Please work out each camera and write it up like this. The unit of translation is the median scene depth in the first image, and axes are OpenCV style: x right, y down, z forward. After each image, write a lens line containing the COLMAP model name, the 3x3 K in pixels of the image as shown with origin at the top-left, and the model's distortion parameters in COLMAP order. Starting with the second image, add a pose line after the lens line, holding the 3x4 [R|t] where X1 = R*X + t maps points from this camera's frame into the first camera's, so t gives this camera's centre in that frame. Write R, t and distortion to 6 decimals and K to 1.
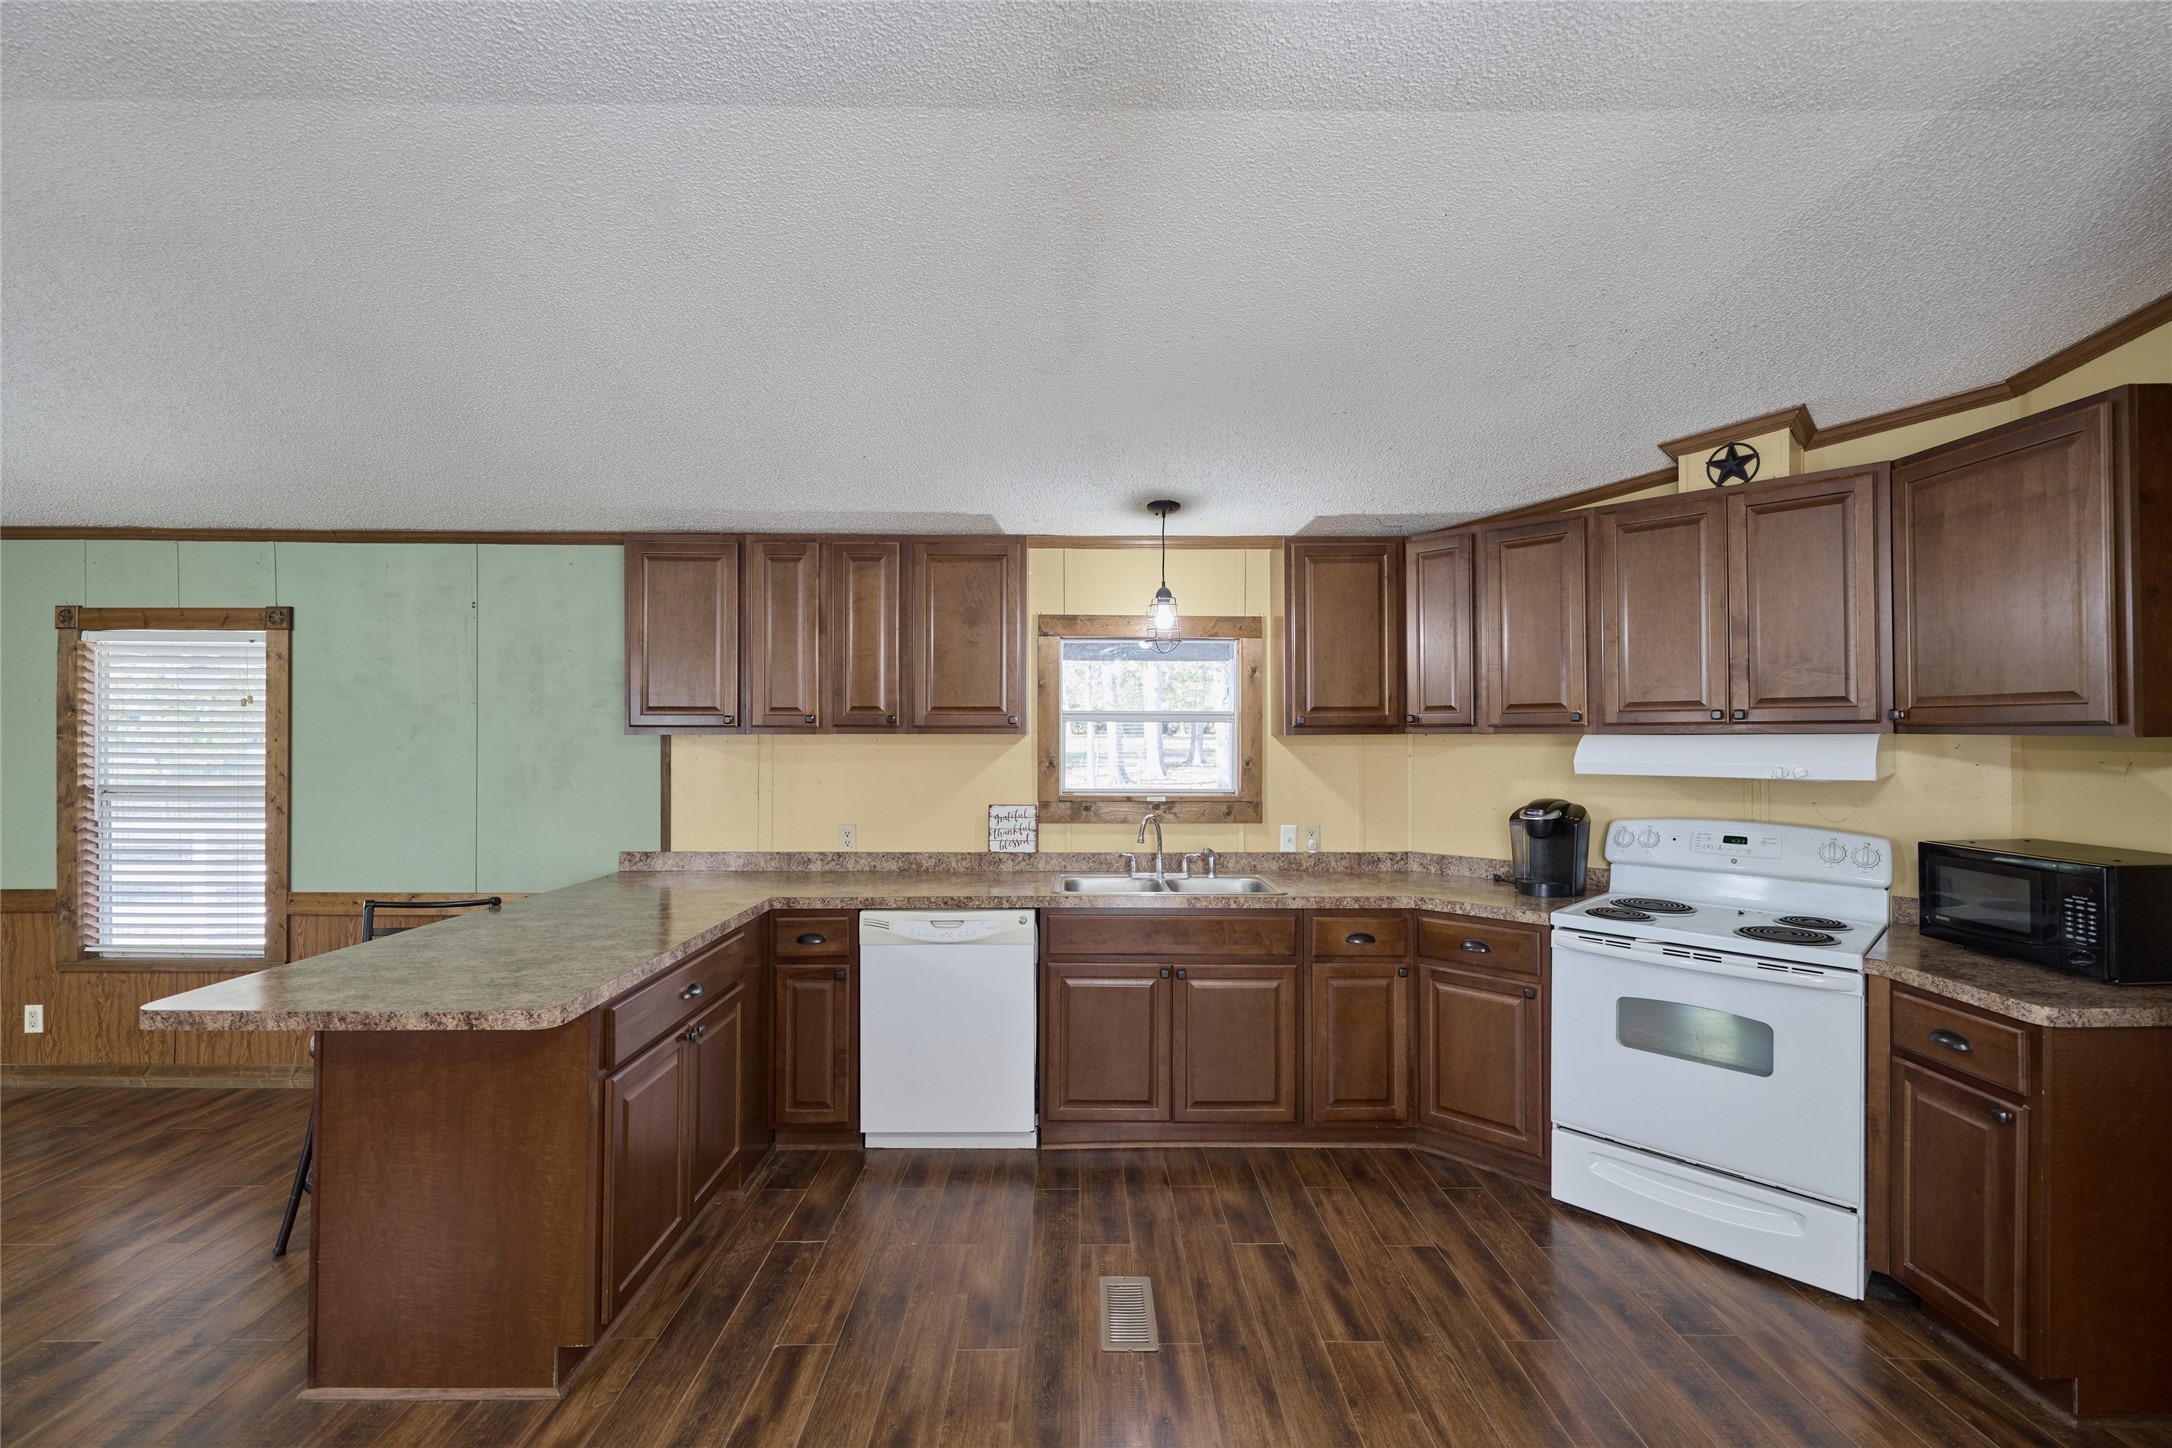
lens RADIAL K [[1041.9, 0, 1086.0], [0, 1041.9, 724.0], [0, 0, 1]] dist [0.001729, 0.000520]
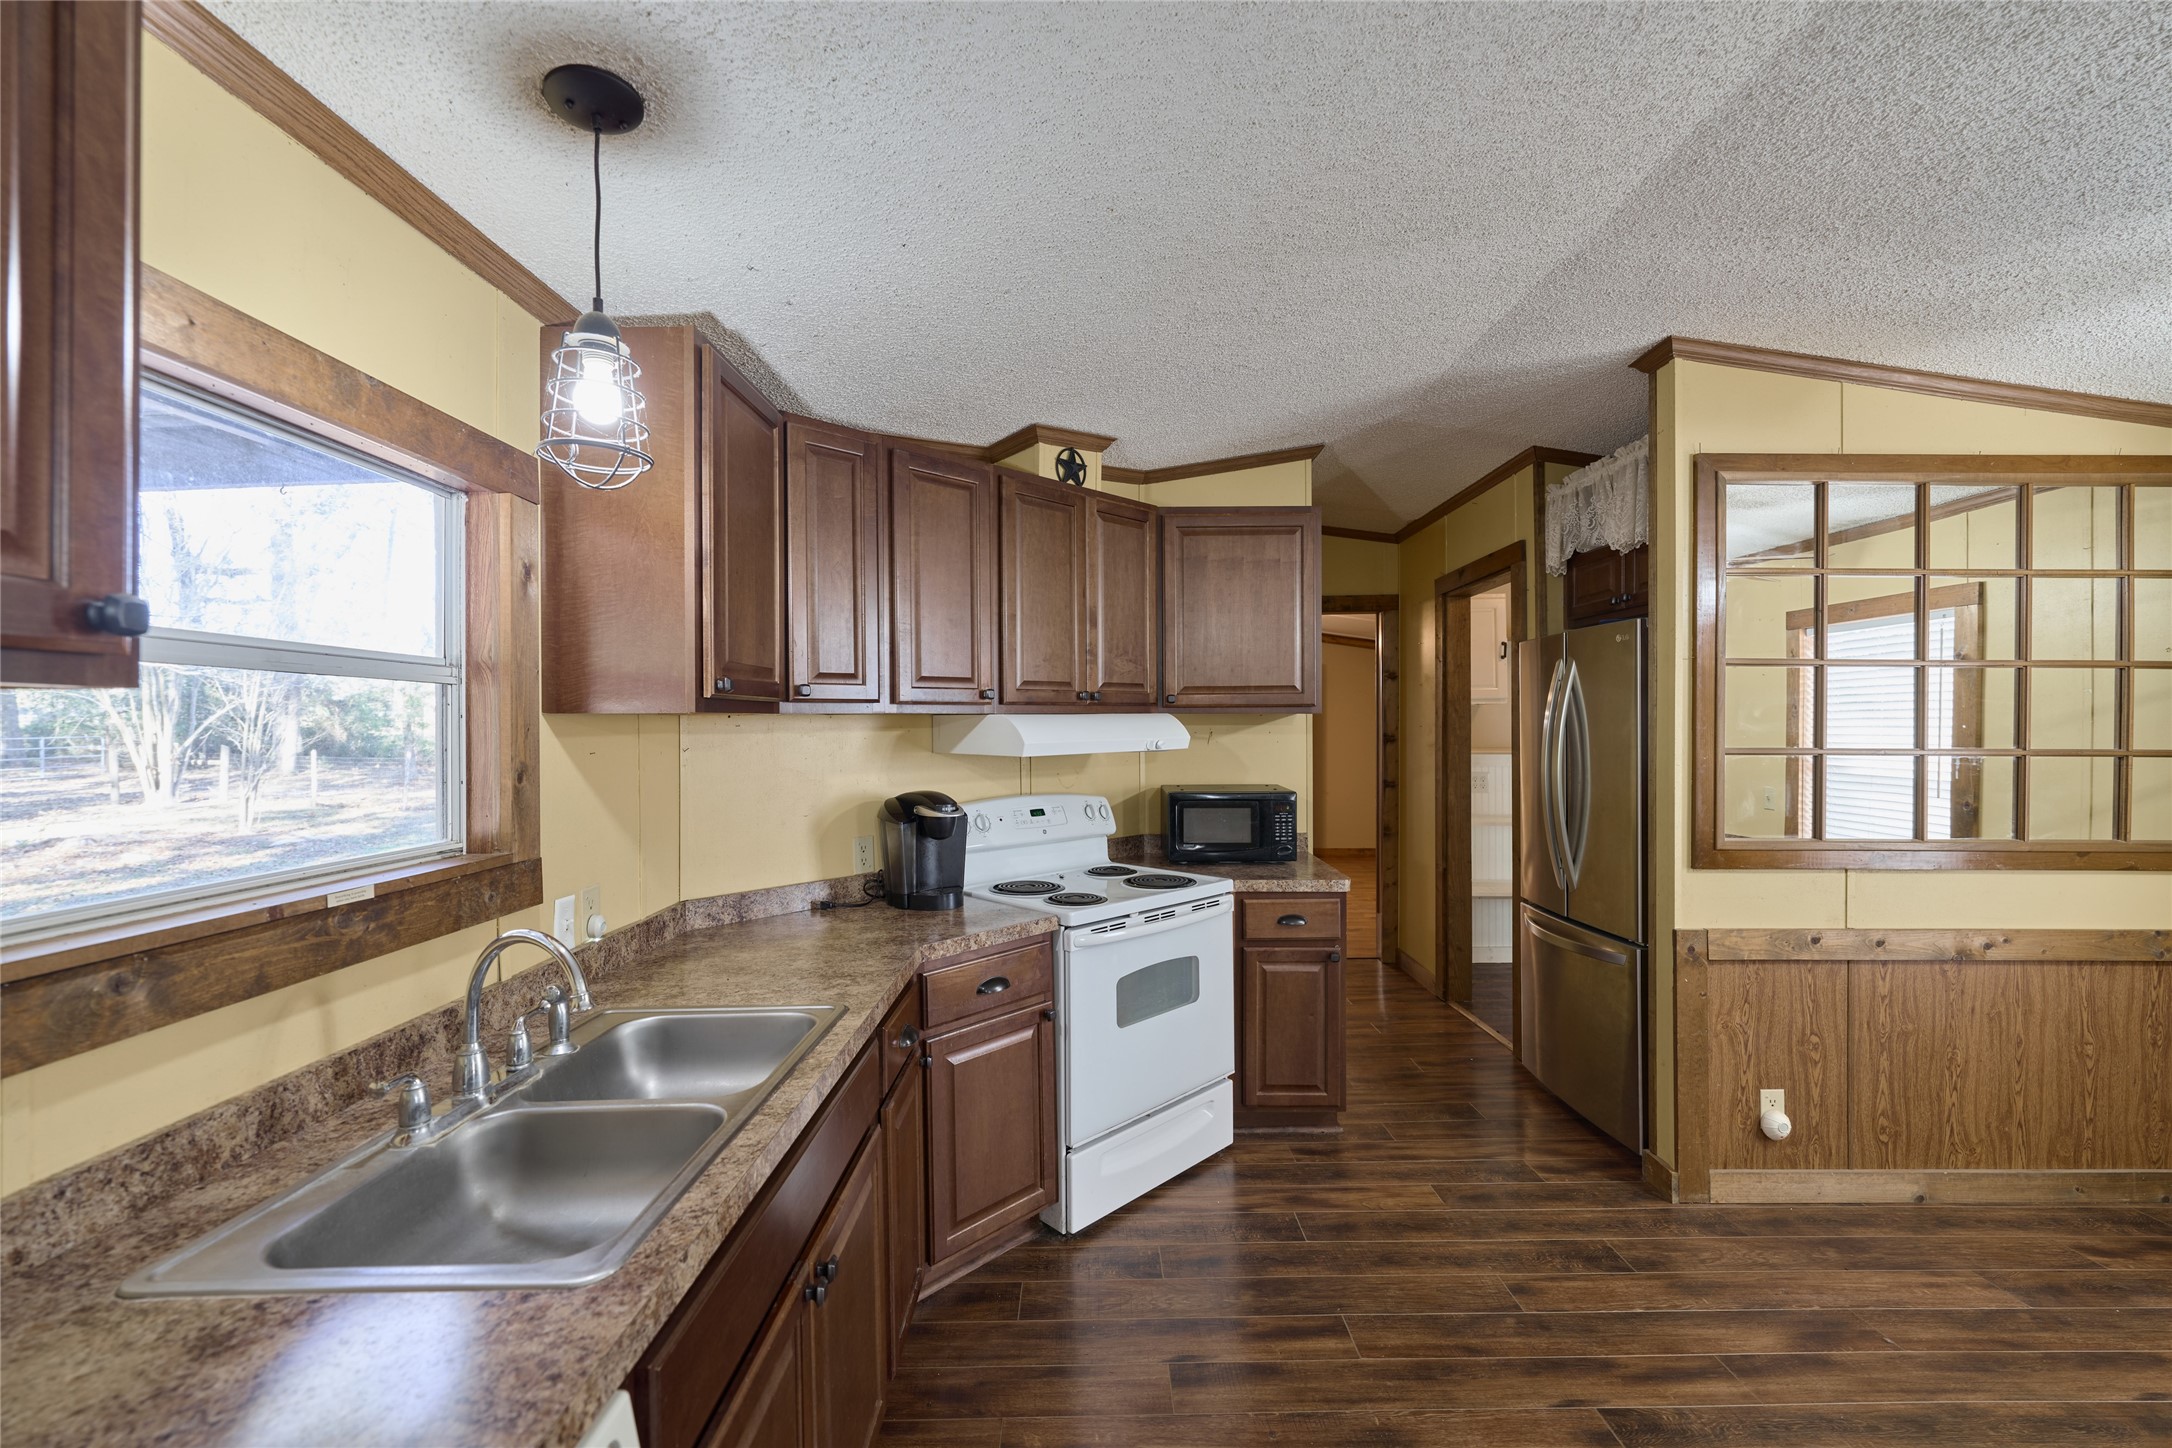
lens RADIAL K [[874.7, 0, 1086.0], [0, 874.7, 724.0], [0, 0, 1]] dist [0.000342, 0.000005]
pose [[-0.025087, 0.001877, 0.999684, -0.308905], [0.001034, 0.999998, -0.001852, 0.022461], [-0.999685, 0.000987, -0.025089, 1.043171]]
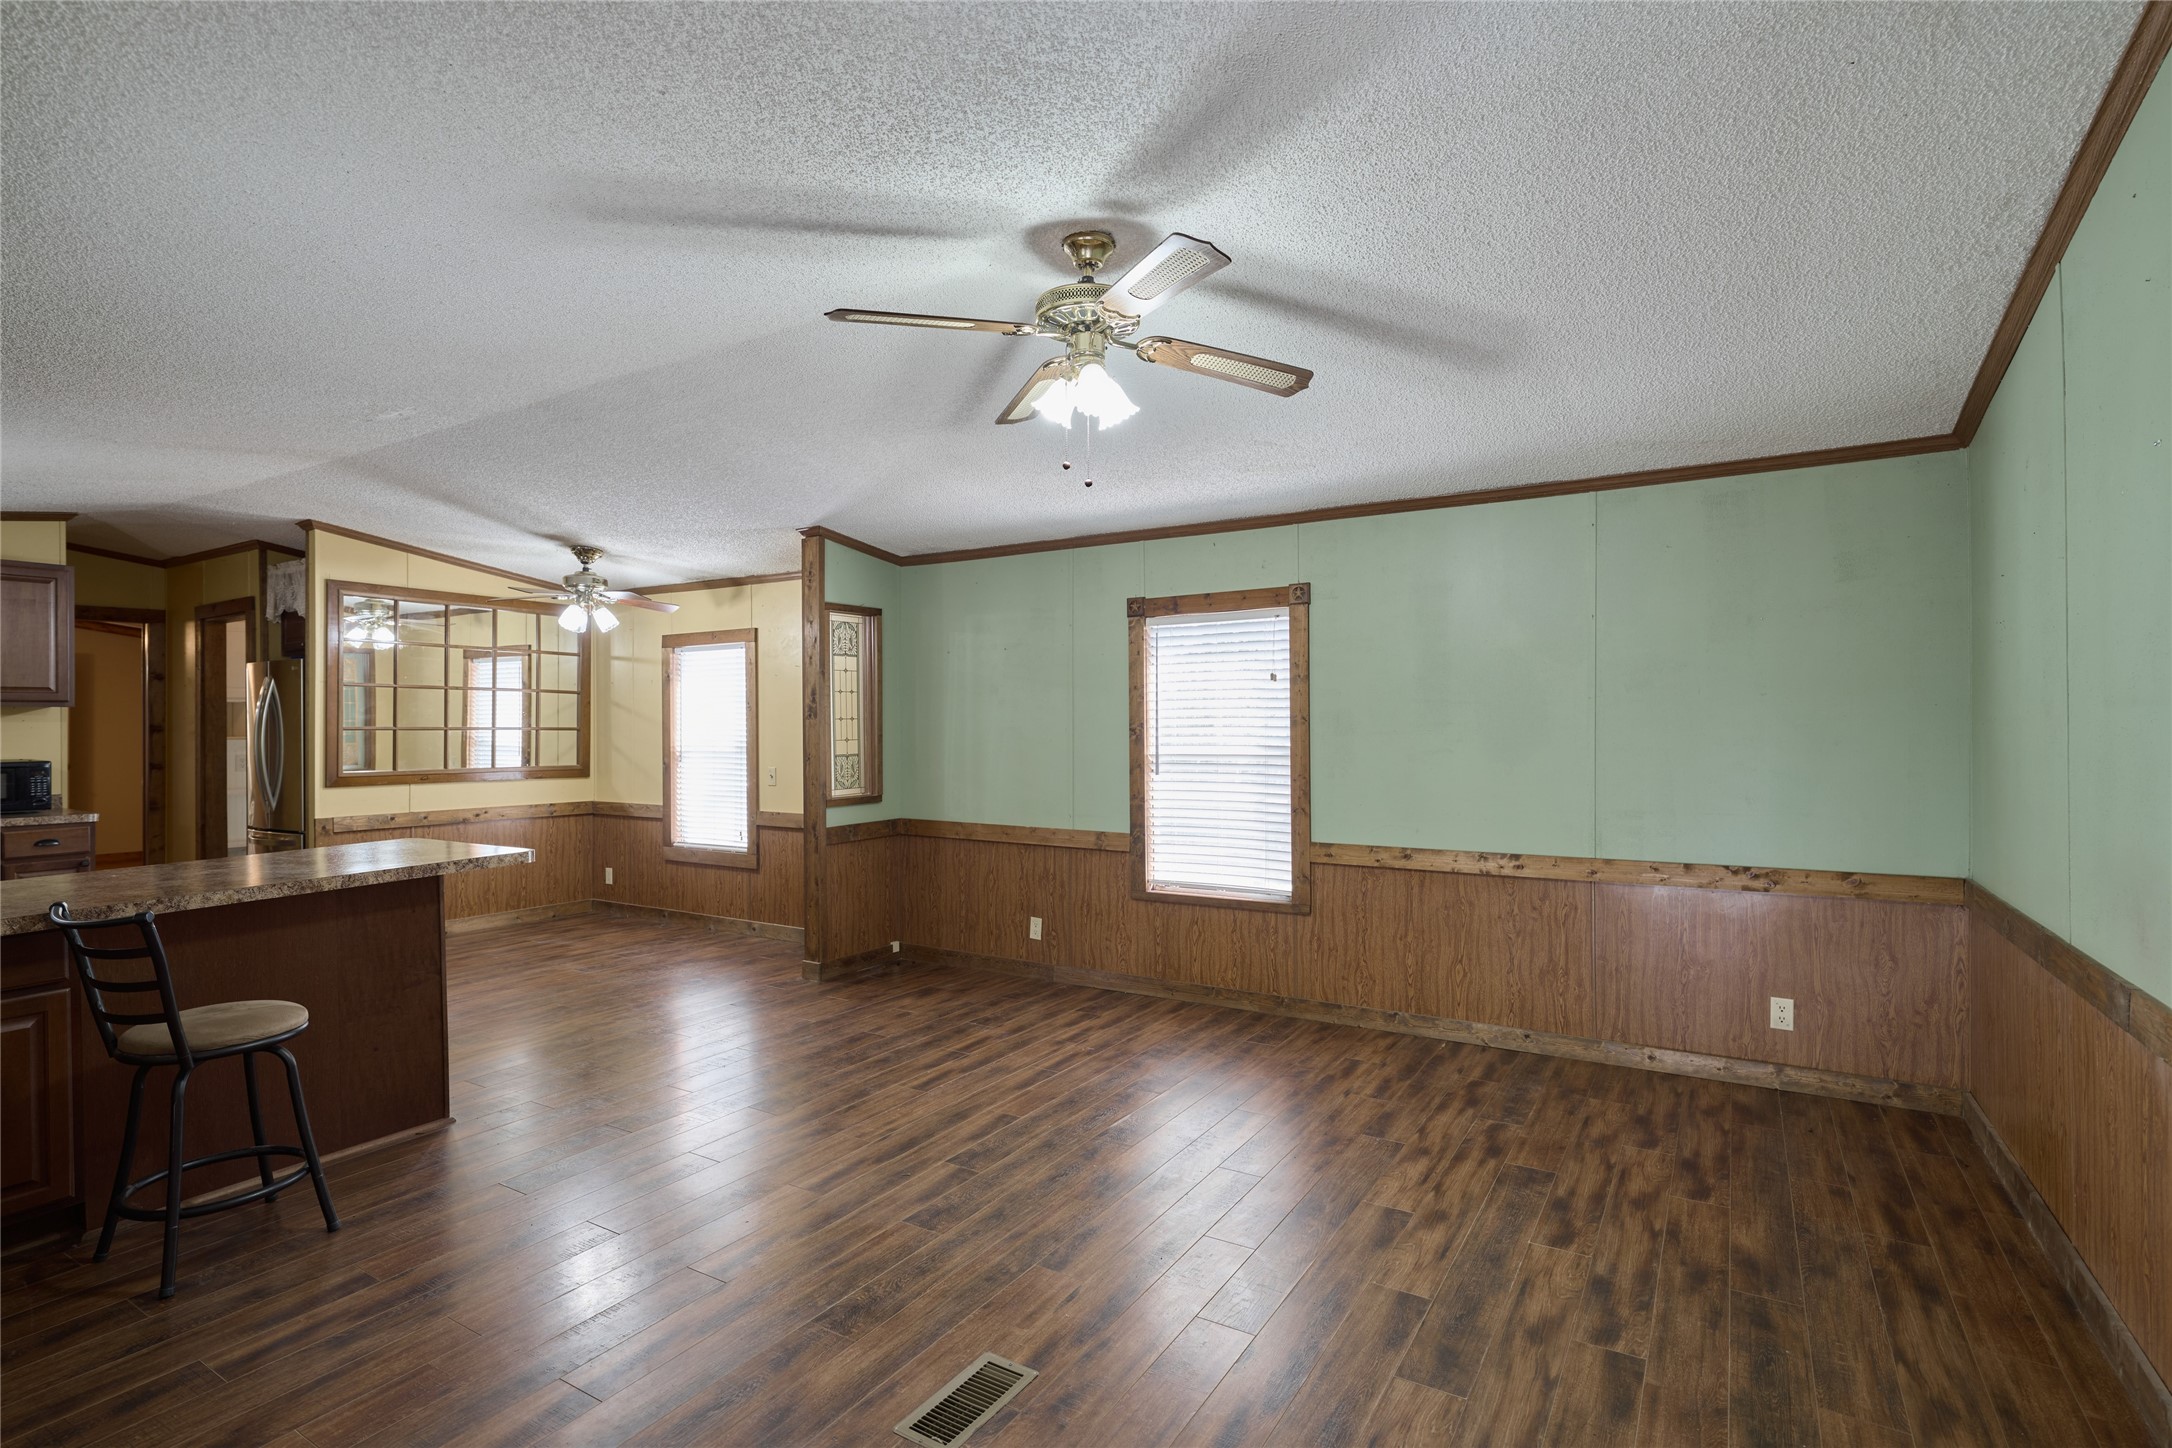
lens RADIAL K [[1041.9, 0, 1086.0], [0, 1041.9, 724.0], [0, 0, 1]] dist [0.001729, 0.000520]
pose [[-0.864344, 0.003481, 0.502890, -1.739448], [0.003498, 0.999993, -0.000909, 0.046480], [-0.502889, 0.000974, -0.864350, 1.430145]]
